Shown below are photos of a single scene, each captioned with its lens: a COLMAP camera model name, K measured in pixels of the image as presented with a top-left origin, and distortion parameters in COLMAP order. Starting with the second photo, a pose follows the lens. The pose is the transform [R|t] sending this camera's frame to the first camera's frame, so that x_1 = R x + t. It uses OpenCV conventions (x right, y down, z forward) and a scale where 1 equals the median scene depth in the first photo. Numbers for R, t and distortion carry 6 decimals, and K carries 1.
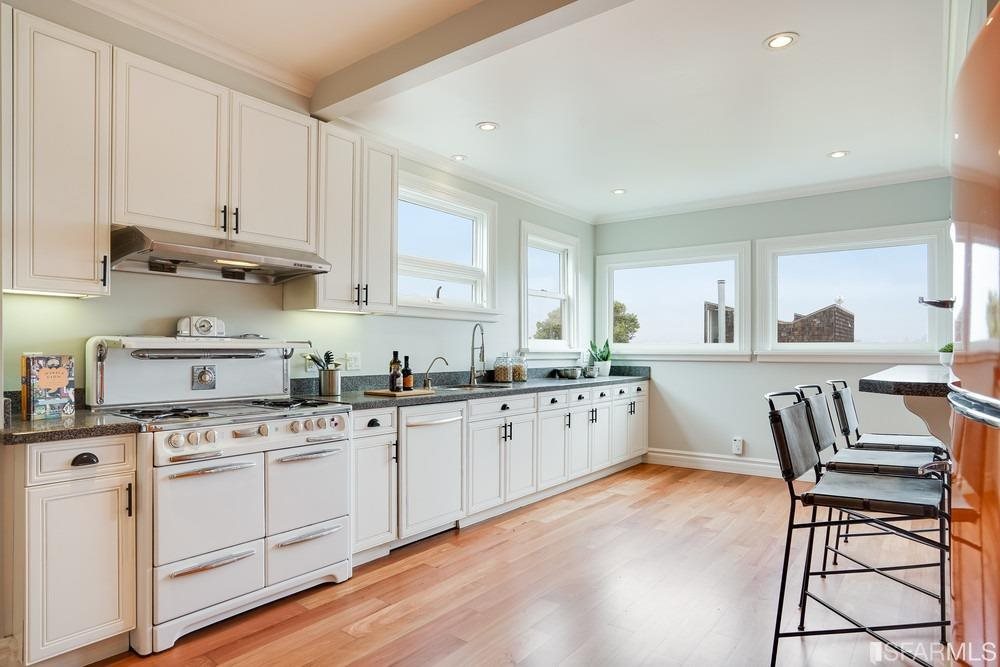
lens RADIAL K [[585.8, 0, 502.2], [0, 585.8, 340.8], [0, 0, 1]] dist [0.002399, 0.001742]
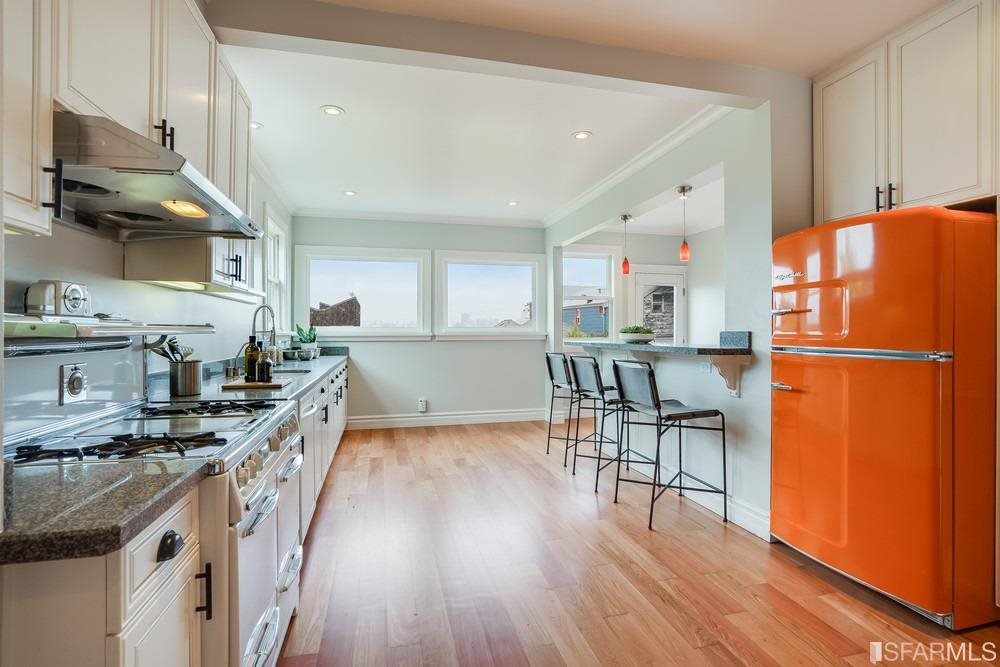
lens RADIAL K [[480.3, 0, 498.2], [0, 480.3, 328.0], [0, 0, 1]] dist [-0.013663, 0.004772]
pose [[0.647759, 0.000921, 0.761845, -0.415608], [-0.007498, 0.999959, 0.005166, 0.000087], [-0.761808, -0.009059, 0.647739, 0.234419]]
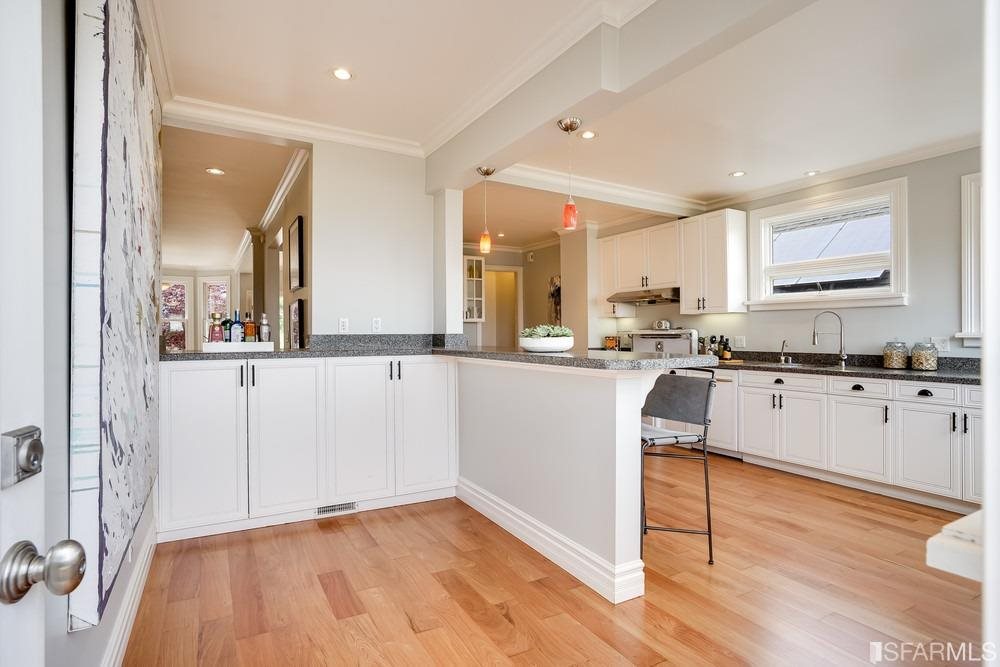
lens RADIAL K [[514.0, 0, 498.0], [0, 514.0, 336.5], [0, 0, 1]] dist [-0.025953, 0.000626]
pose [[-0.405146, 0.000170, -0.914252, 1.184396], [0.010788, 0.999931, -0.004594, 0.017837], [0.914188, -0.011724, -0.405120, 0.879607]]
